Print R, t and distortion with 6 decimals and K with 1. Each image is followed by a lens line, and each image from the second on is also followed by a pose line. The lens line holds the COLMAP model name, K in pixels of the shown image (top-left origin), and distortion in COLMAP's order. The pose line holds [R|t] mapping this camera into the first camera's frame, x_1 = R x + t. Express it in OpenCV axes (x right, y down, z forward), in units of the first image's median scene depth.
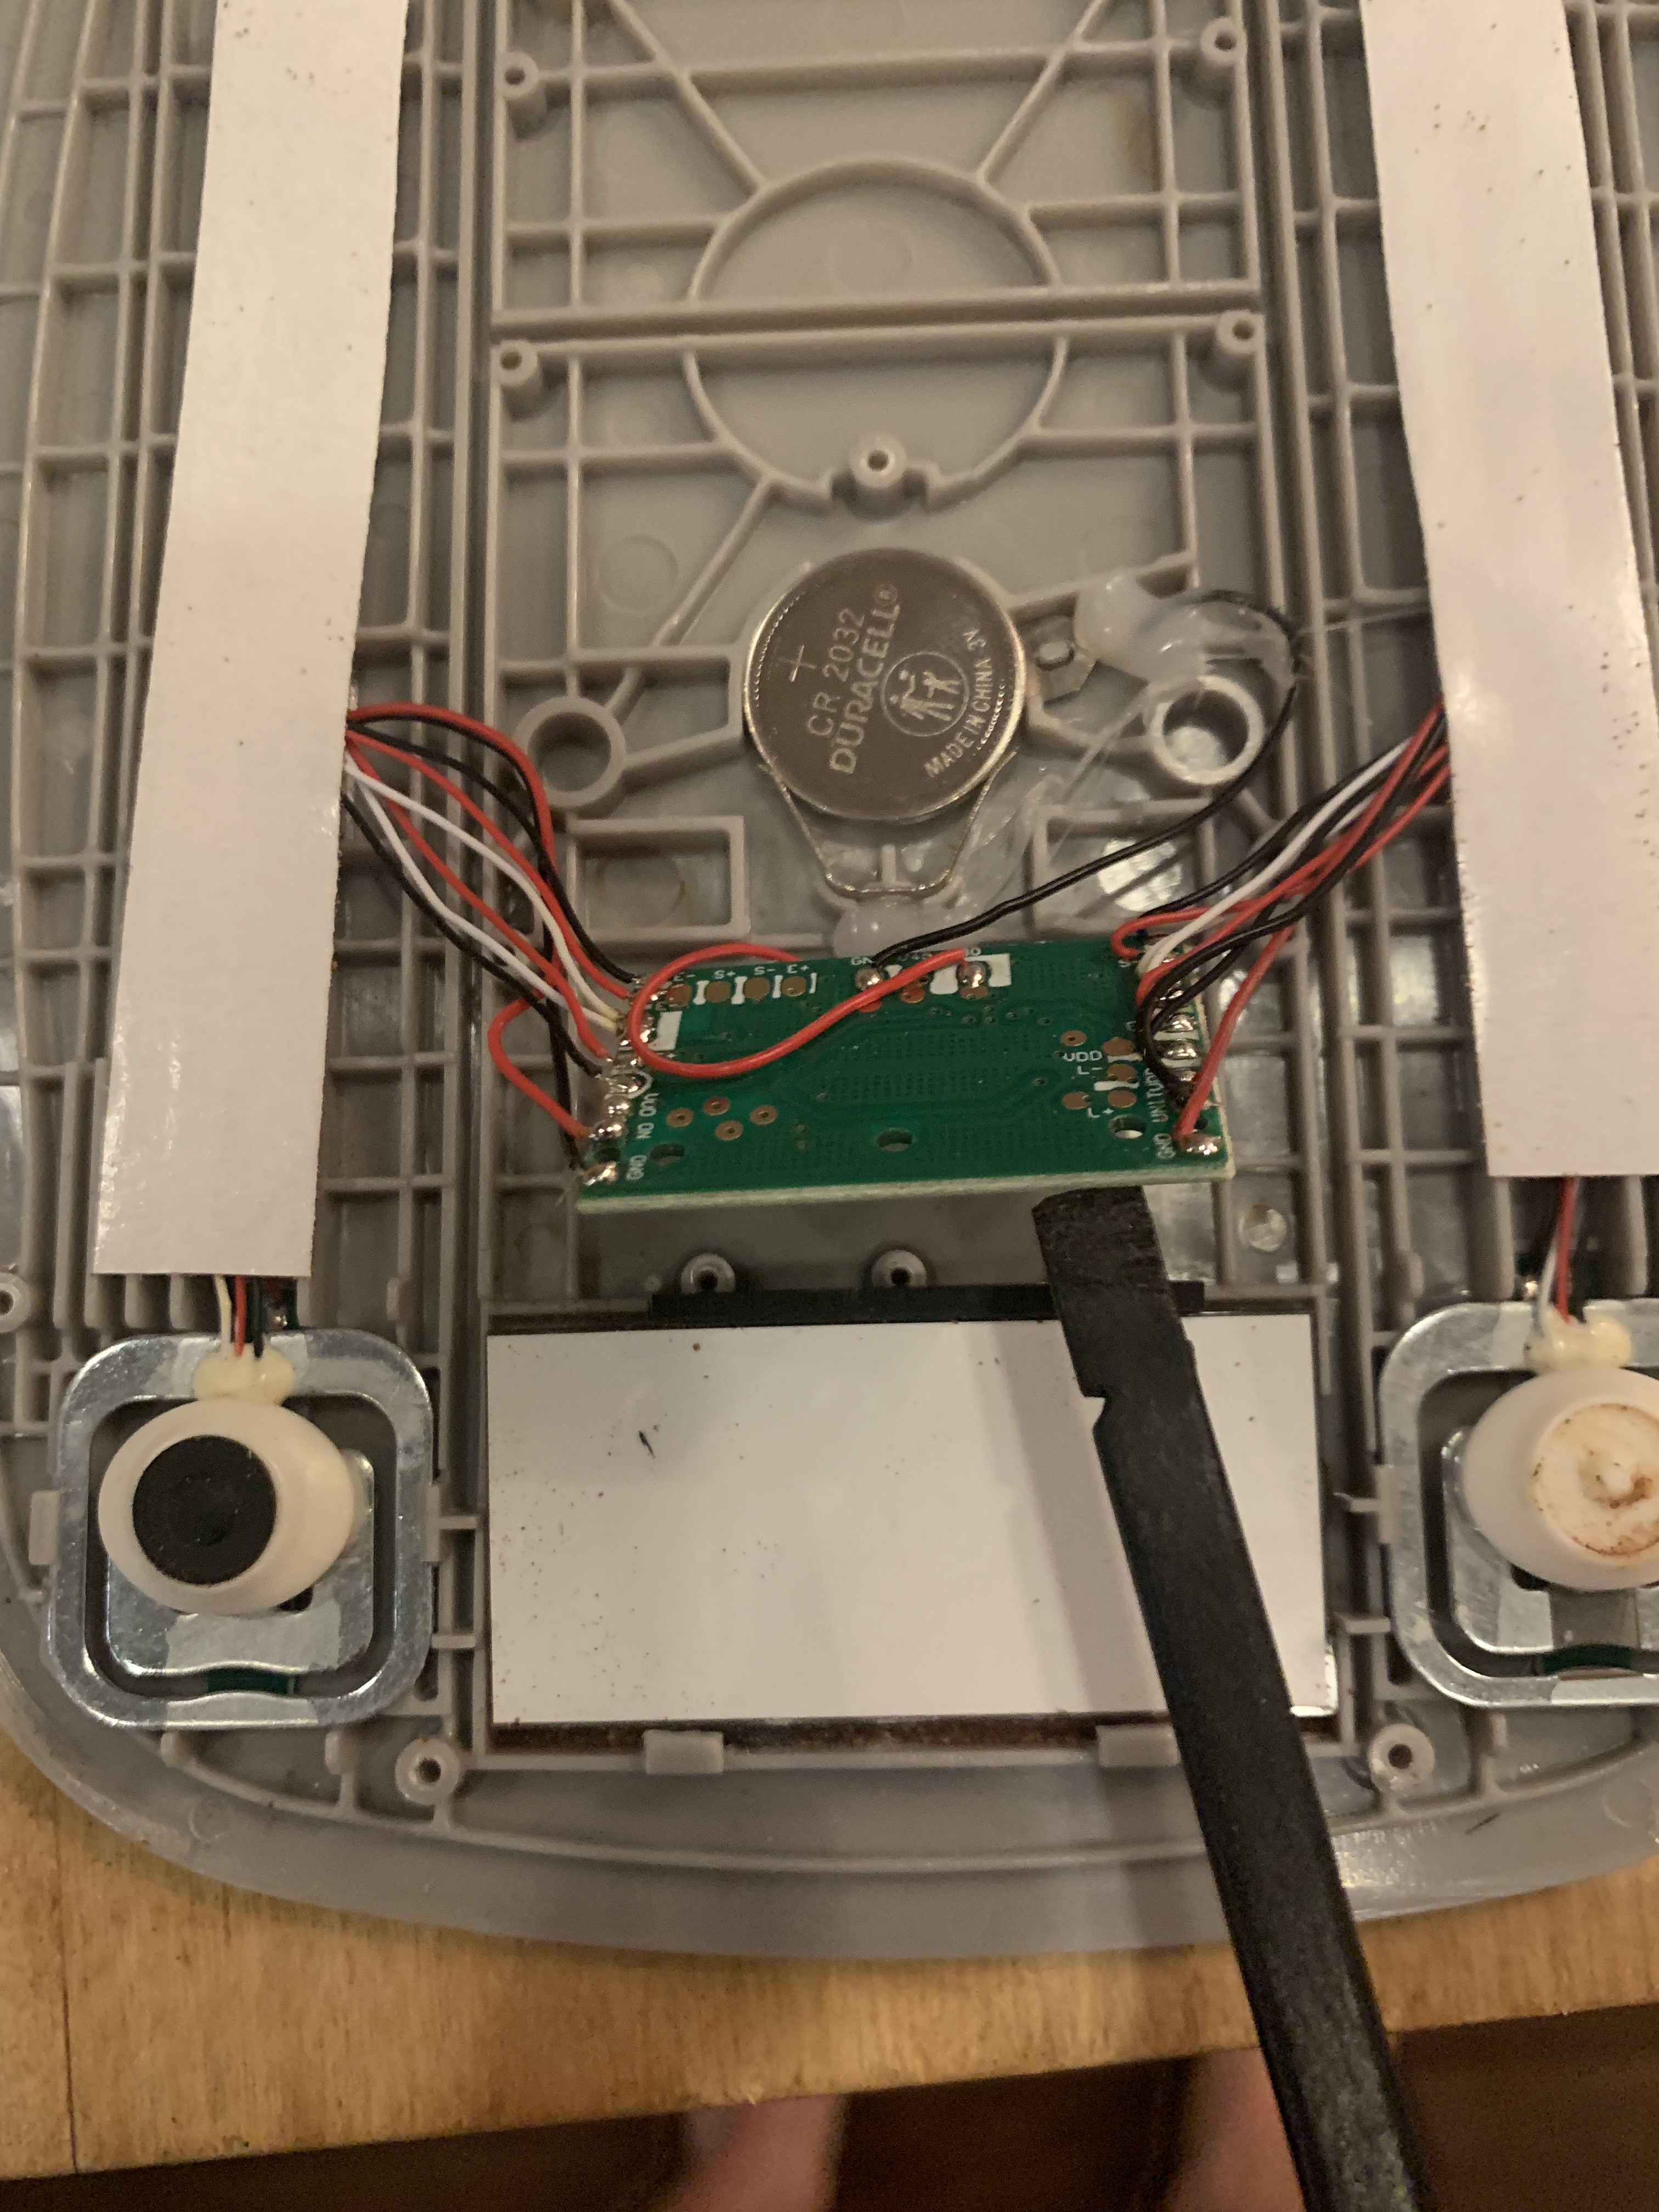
lens RADIAL K [[1778.6, 0, 846.4], [0, 1778.6, 1090.9], [0, 0, 1]] dist [-0.039672, 0.048370]
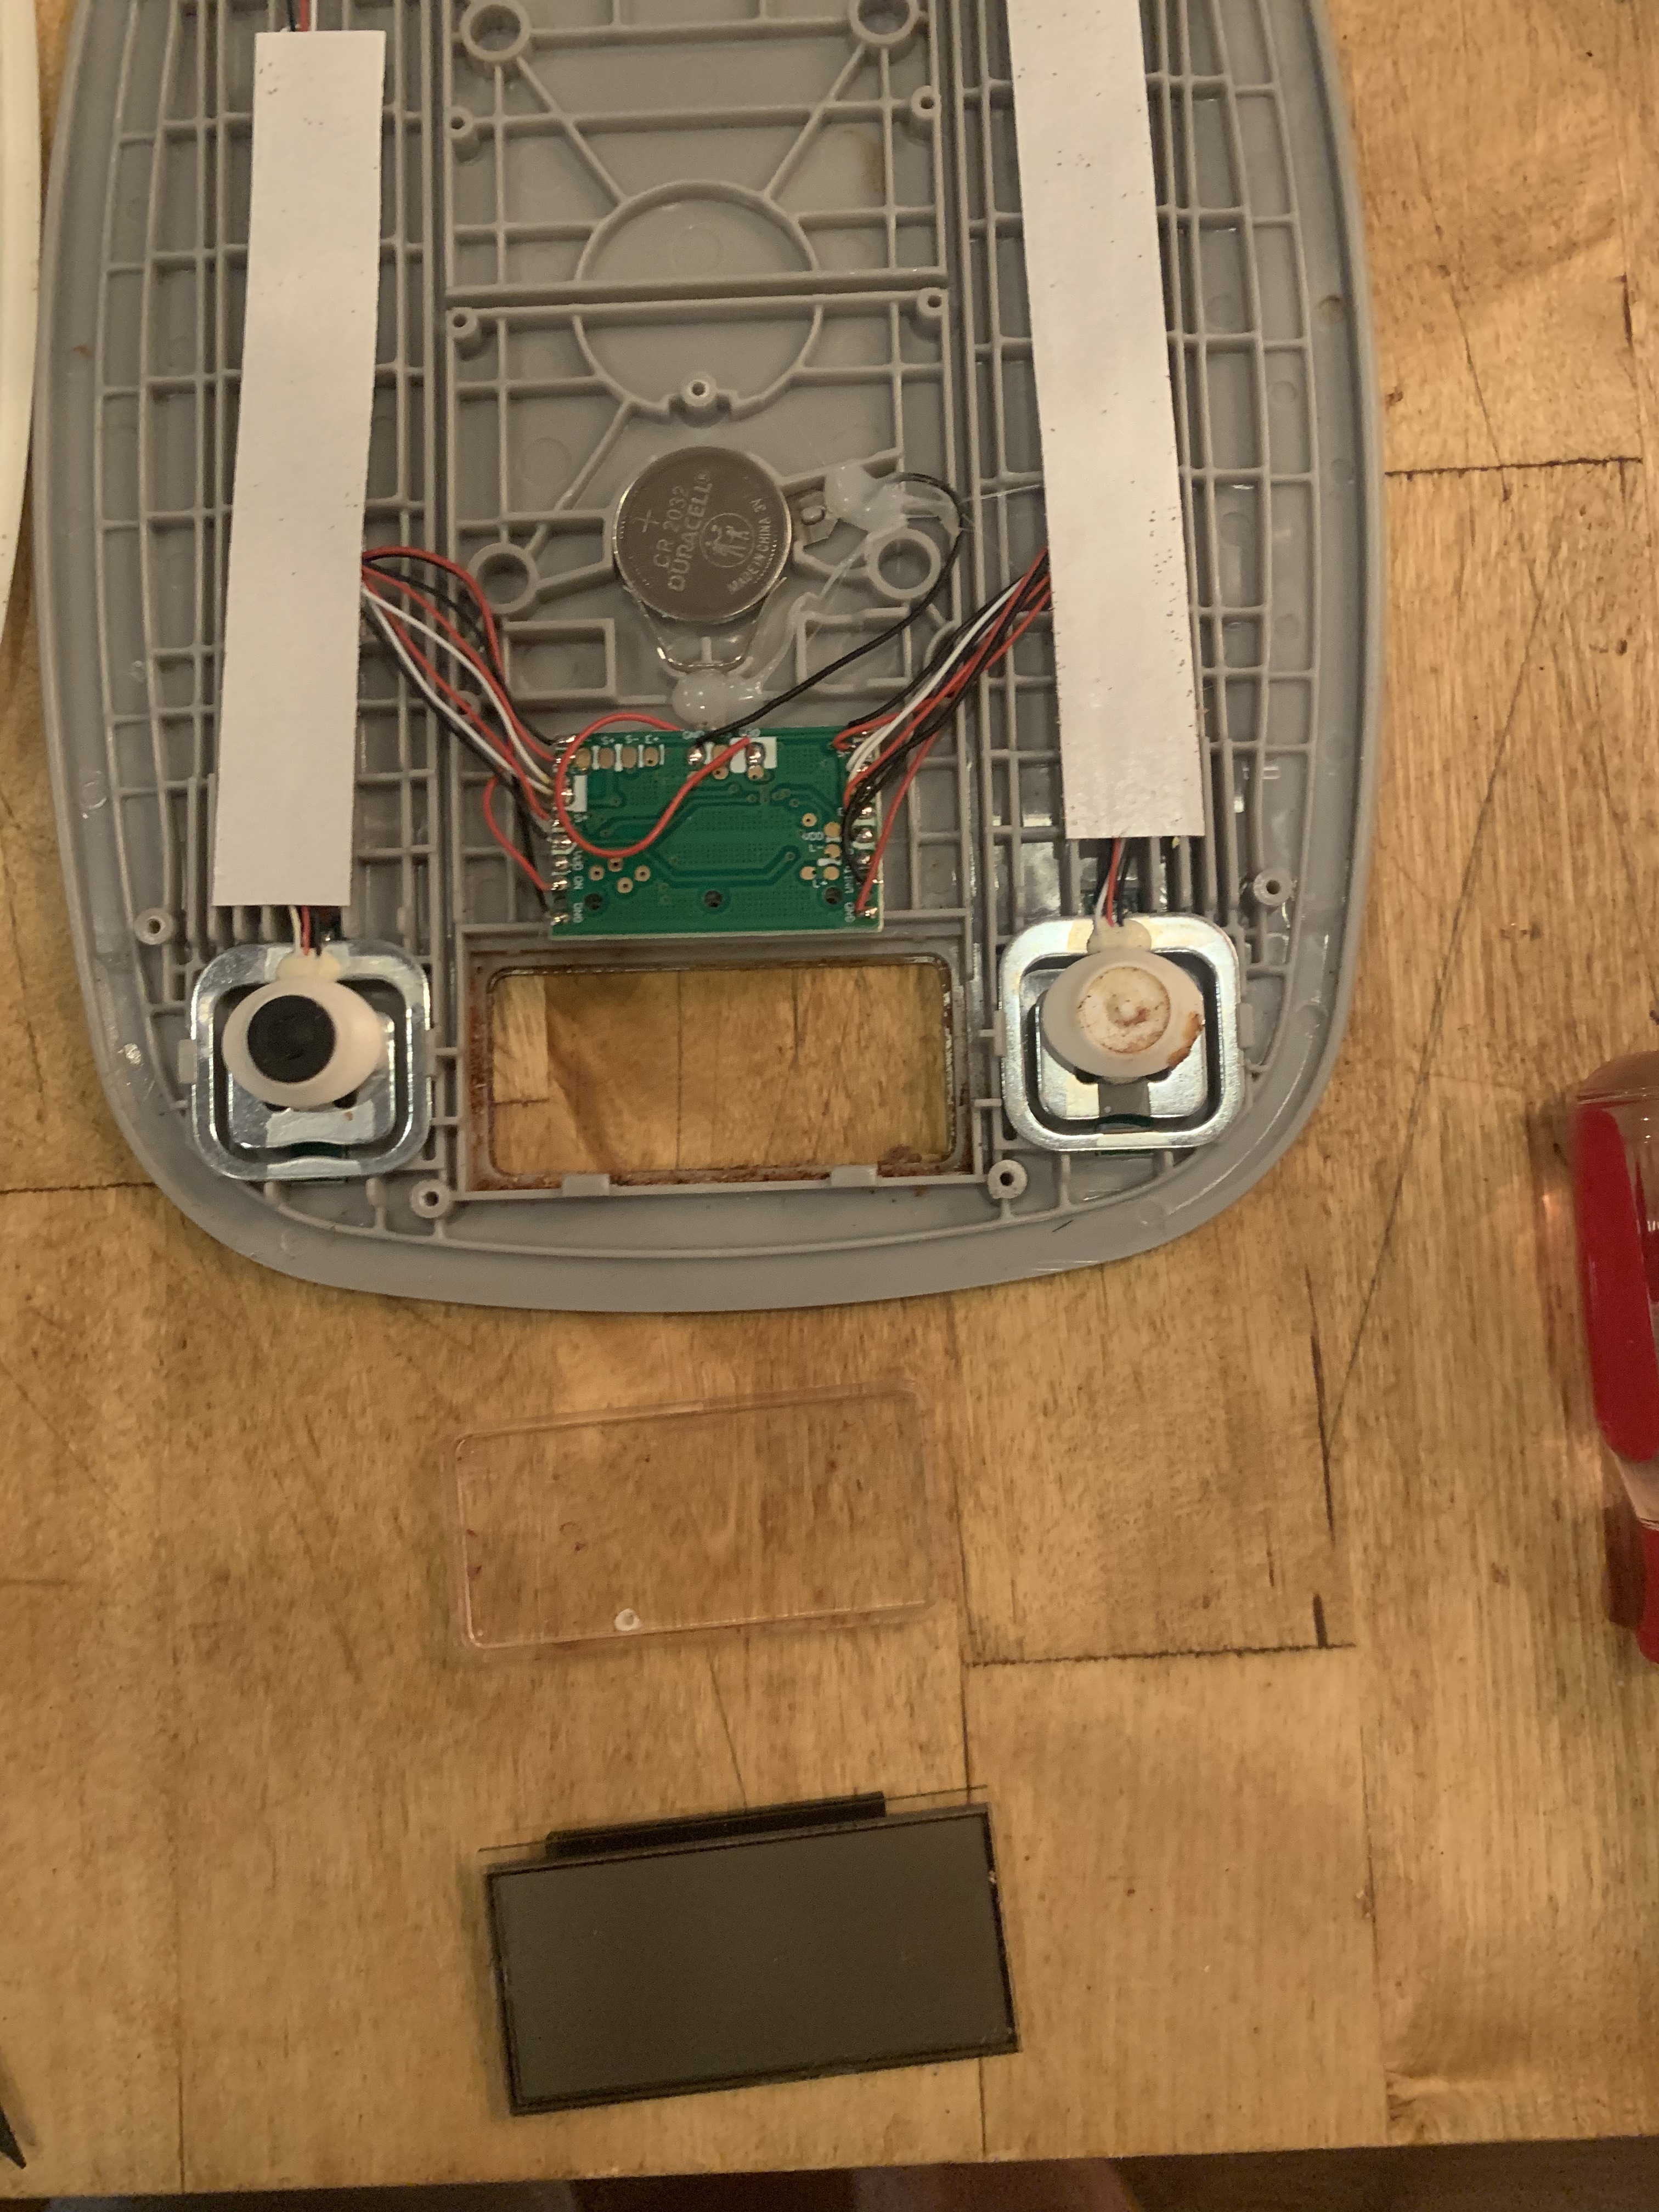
lens RADIAL K [[1648.4, 0, 830.3], [0, 1648.4, 1097.7], [0, 0, 1]] dist [-0.006540, 0.003369]
pose [[0.999681, -0.008735, 0.023680, 0.096018], [0.006848, 0.996881, 0.078618, 0.155983], [-0.024293, -0.078431, 0.996624, -0.504324]]
